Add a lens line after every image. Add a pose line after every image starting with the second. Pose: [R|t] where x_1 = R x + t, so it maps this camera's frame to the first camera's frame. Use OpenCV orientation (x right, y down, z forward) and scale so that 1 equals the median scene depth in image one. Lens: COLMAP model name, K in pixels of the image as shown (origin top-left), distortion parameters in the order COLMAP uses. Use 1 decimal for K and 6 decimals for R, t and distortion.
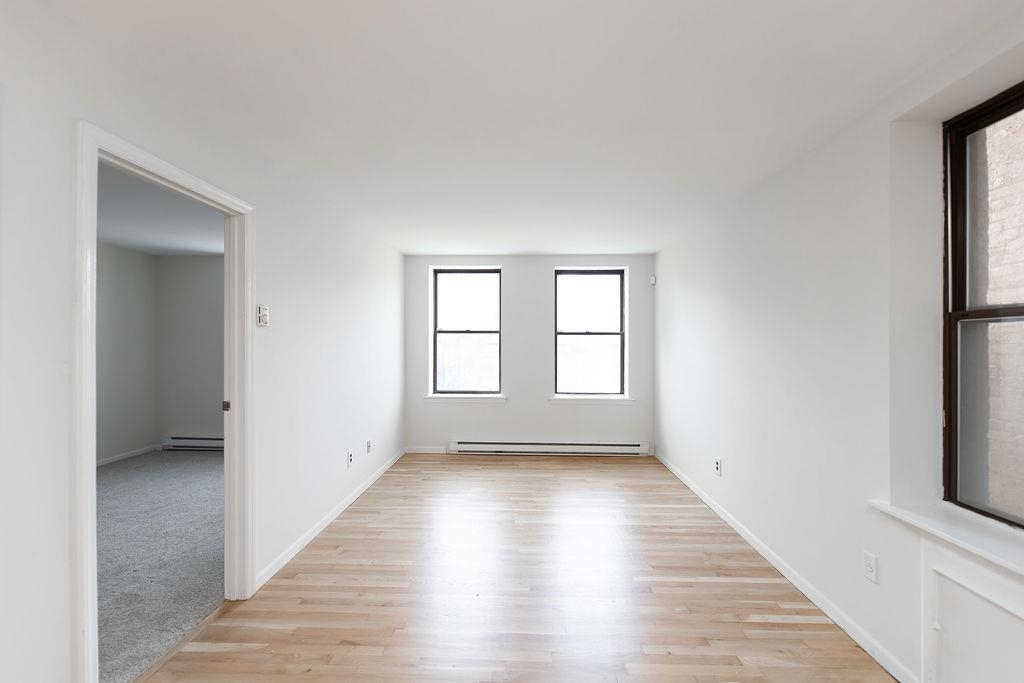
lens RADIAL K [[421.0, 0, 511.6], [0, 421.0, 347.1], [0, 0, 1]] dist [0.000669, 0.000146]
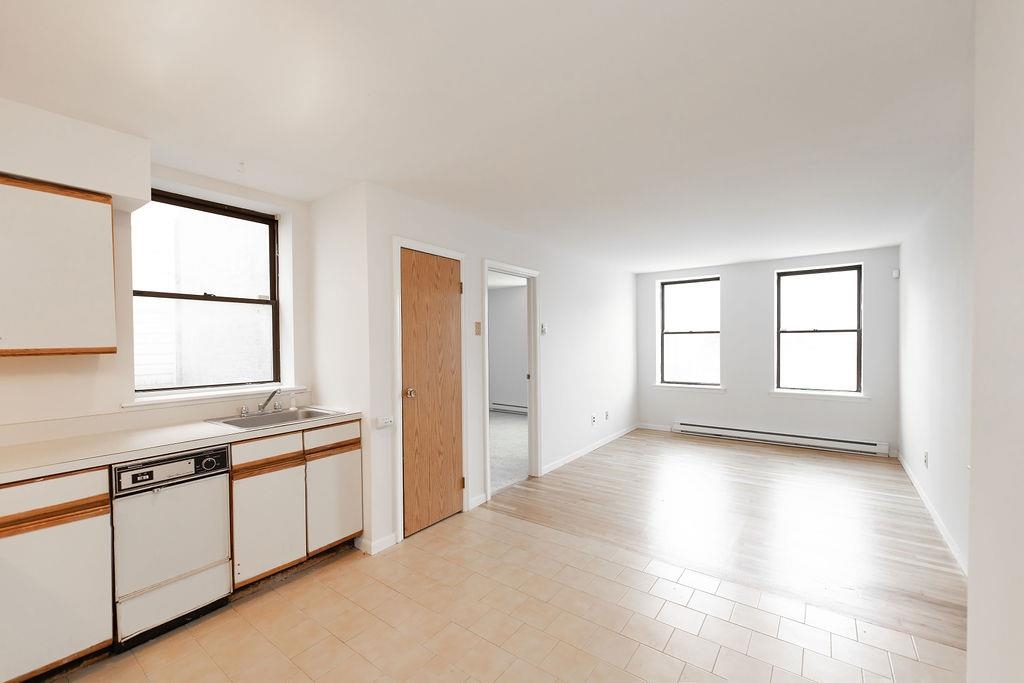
lens RADIAL K [[421.0, 0, 511.6], [0, 421.0, 347.1], [0, 0, 1]] dist [0.000669, 0.000146]
pose [[0.828494, -0.005437, -0.559971, 0.148757], [0.007305, 0.999973, 0.001098, -0.000132], [0.559950, -0.005000, 0.828511, -0.278849]]
